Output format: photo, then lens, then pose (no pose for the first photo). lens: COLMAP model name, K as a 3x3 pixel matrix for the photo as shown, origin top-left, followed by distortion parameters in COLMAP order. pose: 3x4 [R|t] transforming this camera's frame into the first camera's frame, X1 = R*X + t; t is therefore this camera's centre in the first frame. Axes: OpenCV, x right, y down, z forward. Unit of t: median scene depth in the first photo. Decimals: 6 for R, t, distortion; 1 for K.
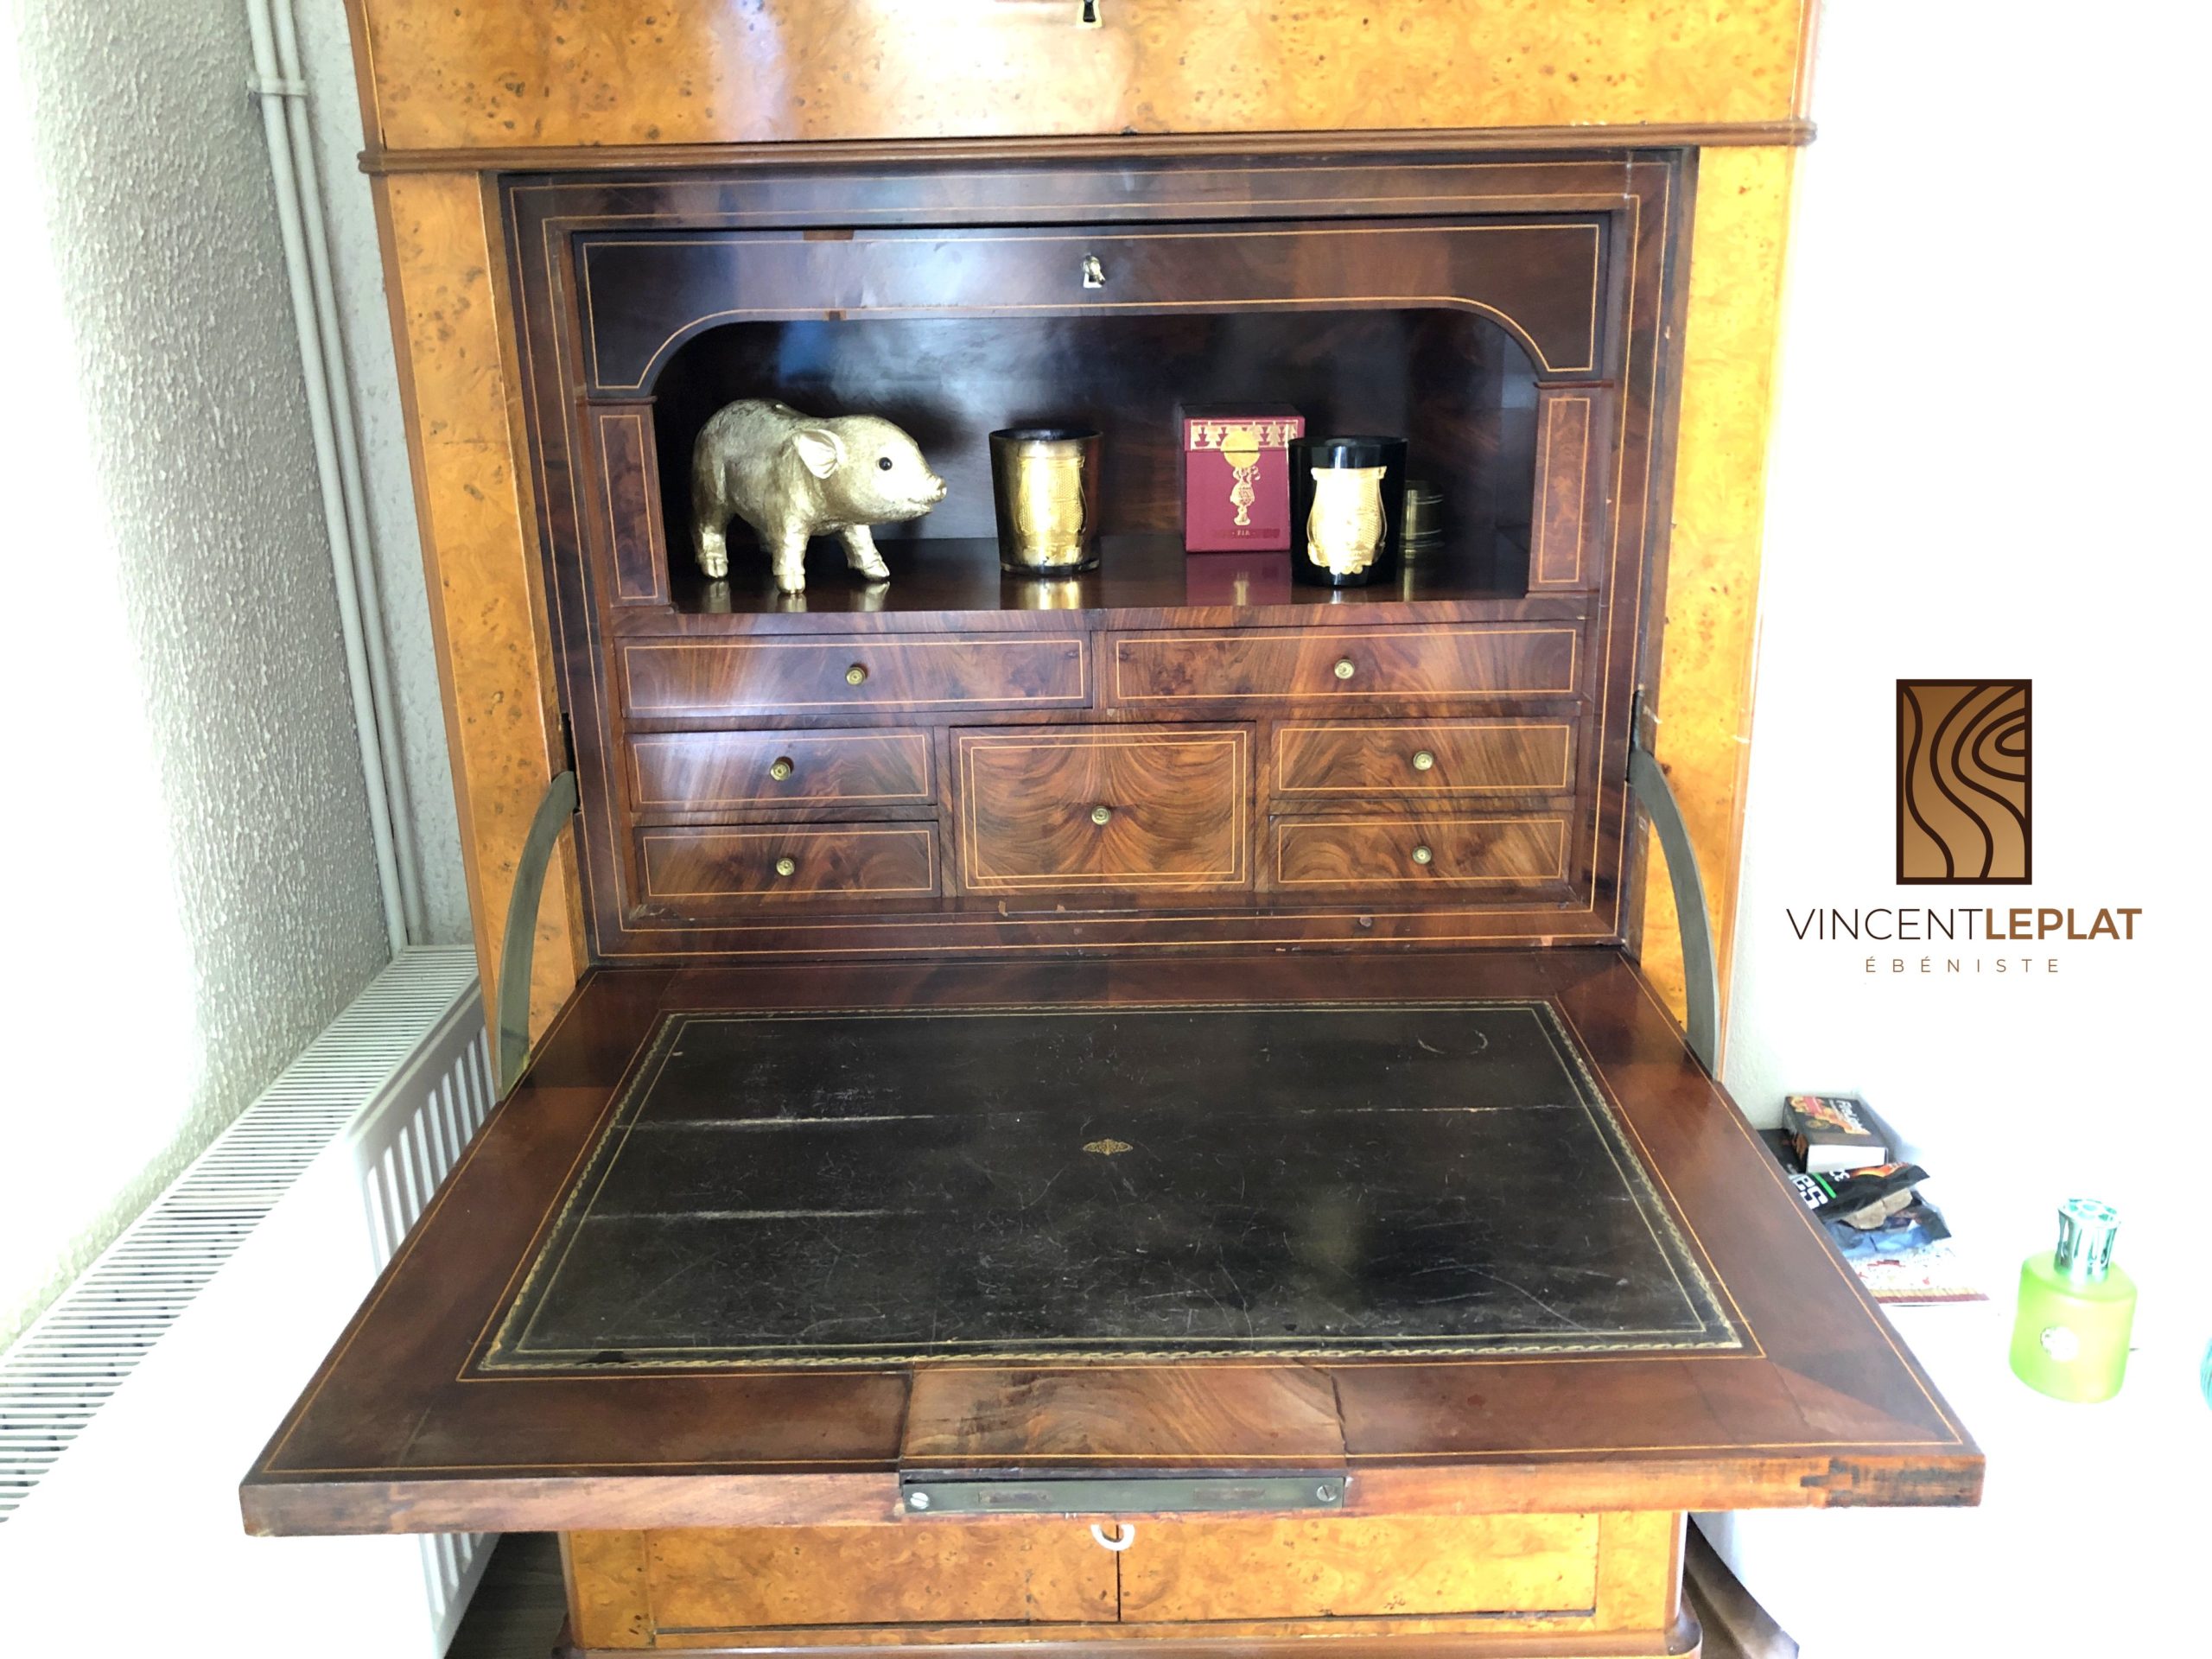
lens RADIAL K [[1798.2, 0, 1077.6], [0, 1798.2, 820.1], [0, 0, 1]] dist [0.074498, -0.263922]
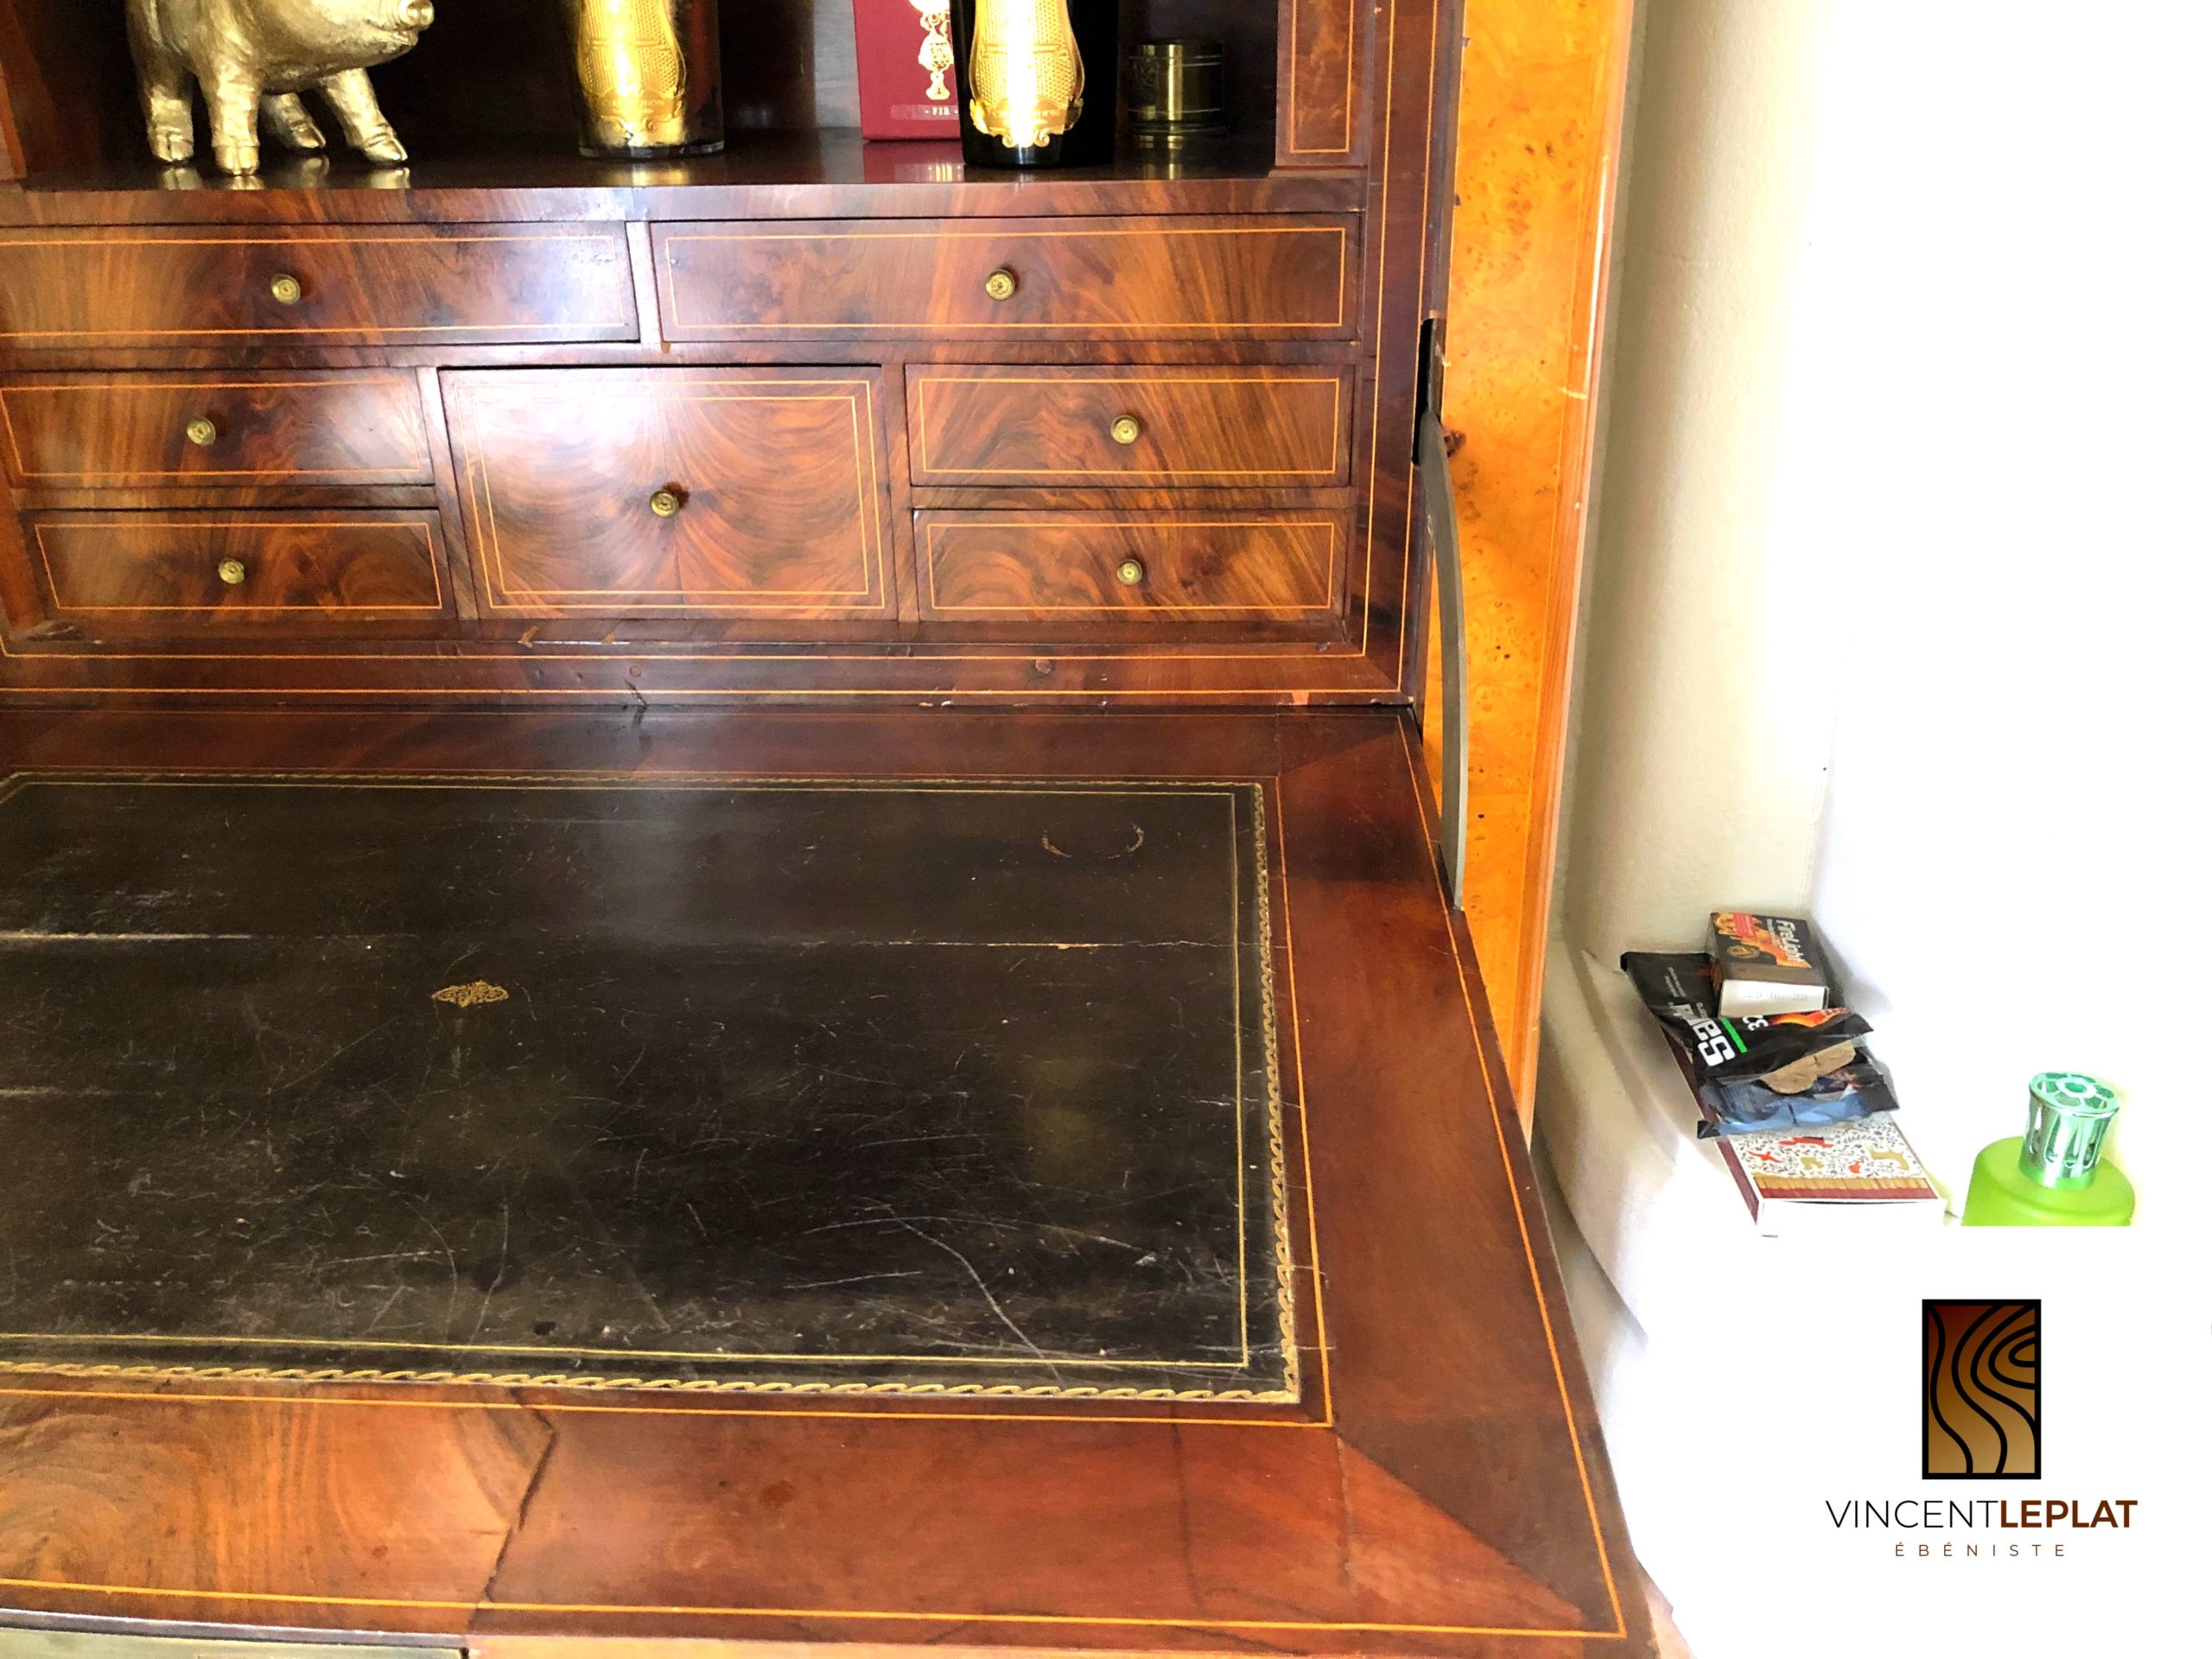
lens RADIAL K [[2054.8, 0, 901.6], [0, 2054.8, 837.4], [0, 0, 1]] dist [0.099949, -0.357453]
pose [[0.999011, 0.023964, -0.037440, 0.136716], [-0.018861, 0.991185, 0.131138, 0.018629], [0.040253, -0.130302, 0.990657, 0.196836]]
